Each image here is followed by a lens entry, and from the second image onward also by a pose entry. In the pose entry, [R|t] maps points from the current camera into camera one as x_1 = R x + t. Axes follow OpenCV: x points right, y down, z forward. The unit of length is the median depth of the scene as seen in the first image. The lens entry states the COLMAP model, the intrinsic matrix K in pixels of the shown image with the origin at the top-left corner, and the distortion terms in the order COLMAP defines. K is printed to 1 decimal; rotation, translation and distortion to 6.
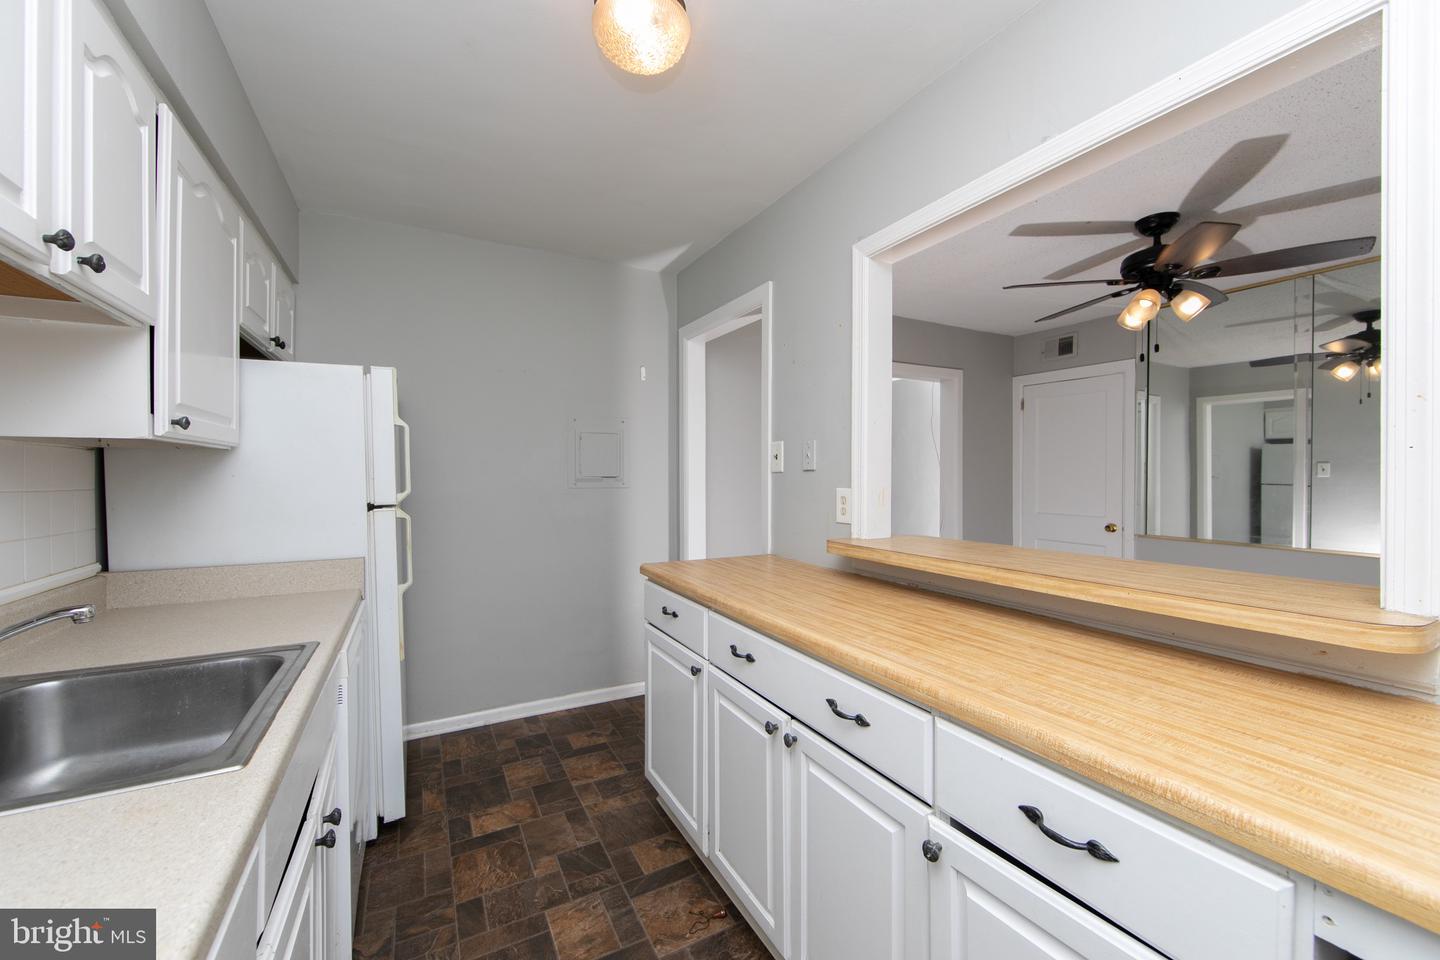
lens RADIAL K [[580.9, 0, 723.9], [0, 580.9, 478.2], [0, 0, 1]] dist [-0.000647, -0.000135]
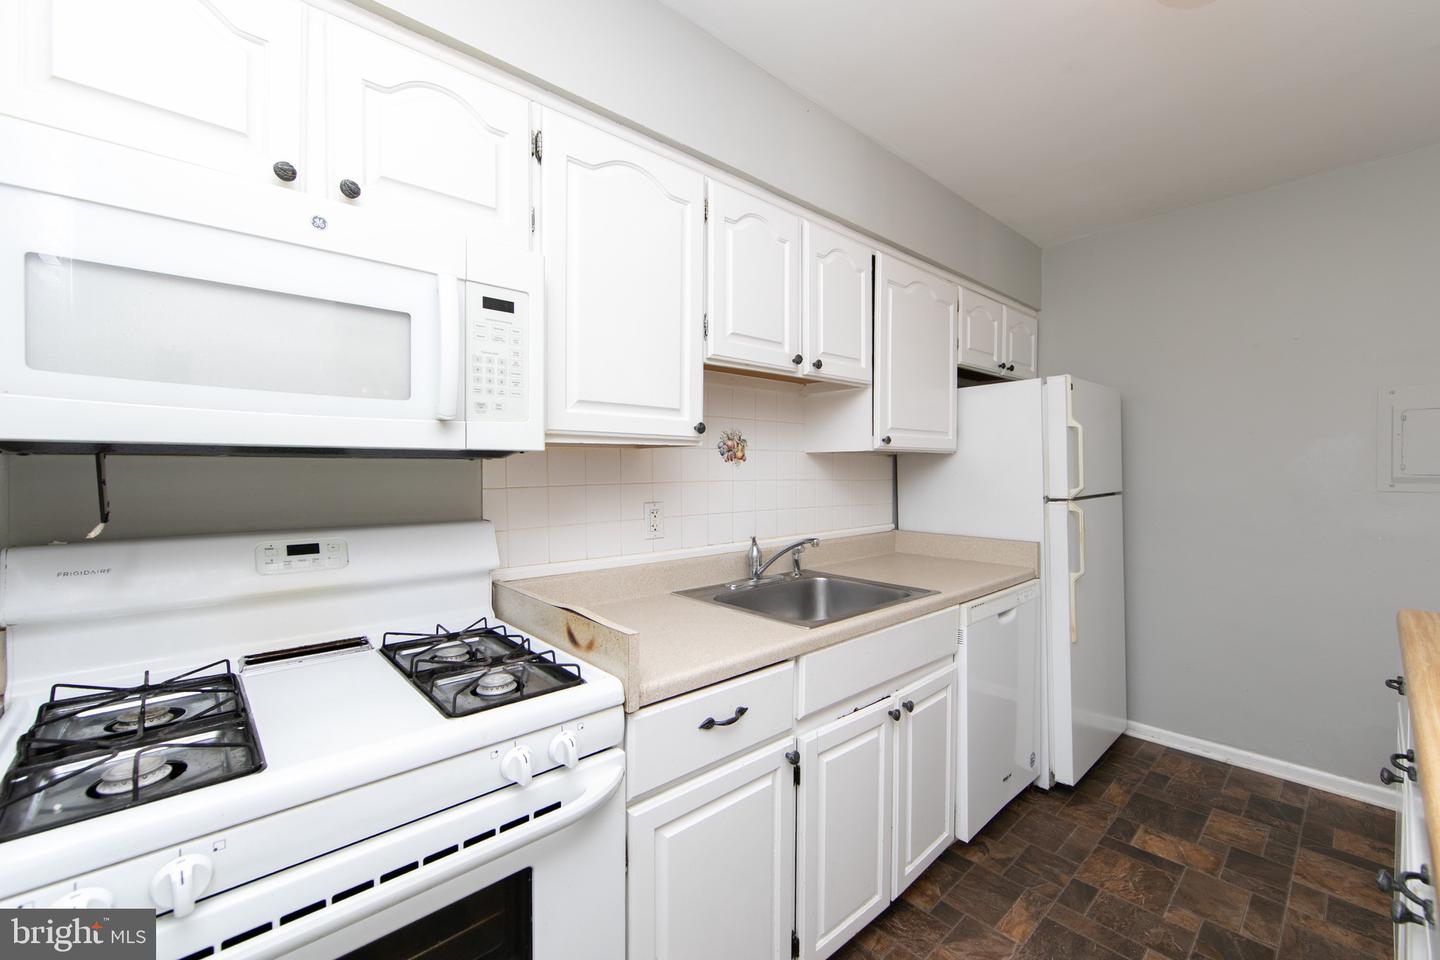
lens RADIAL K [[571.9, 0, 718.1], [0, 571.9, 473.5], [0, 0, 1]] dist [-0.002268, -0.000351]
pose [[0.234390, 0.010104, -0.972090, 0.331319], [-0.006380, 0.999940, 0.008855, -0.007775], [0.972122, 0.004126, 0.234441, 0.101682]]
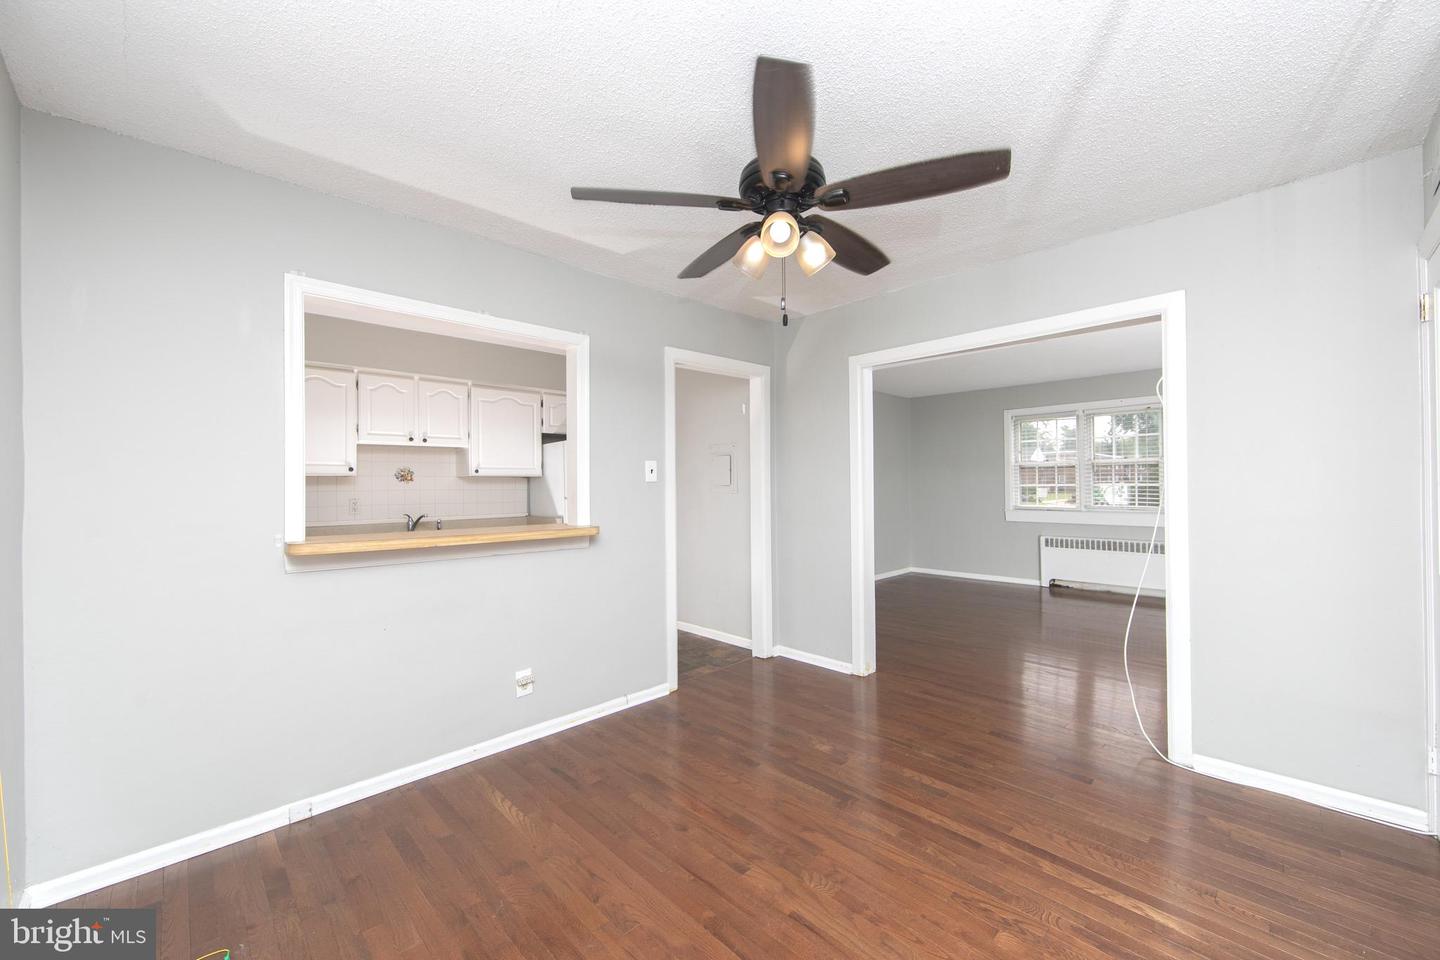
lens RADIAL K [[557.3, 0, 720.0], [0, 557.3, 480.0], [0, 0, 1]] dist [-0.017814, -0.000046]
pose [[0.279592, -0.000780, -0.960119, 1.777760], [-0.005376, 0.999983, -0.002378, -0.027123], [0.960104, 0.005827, 0.279583, 0.942721]]
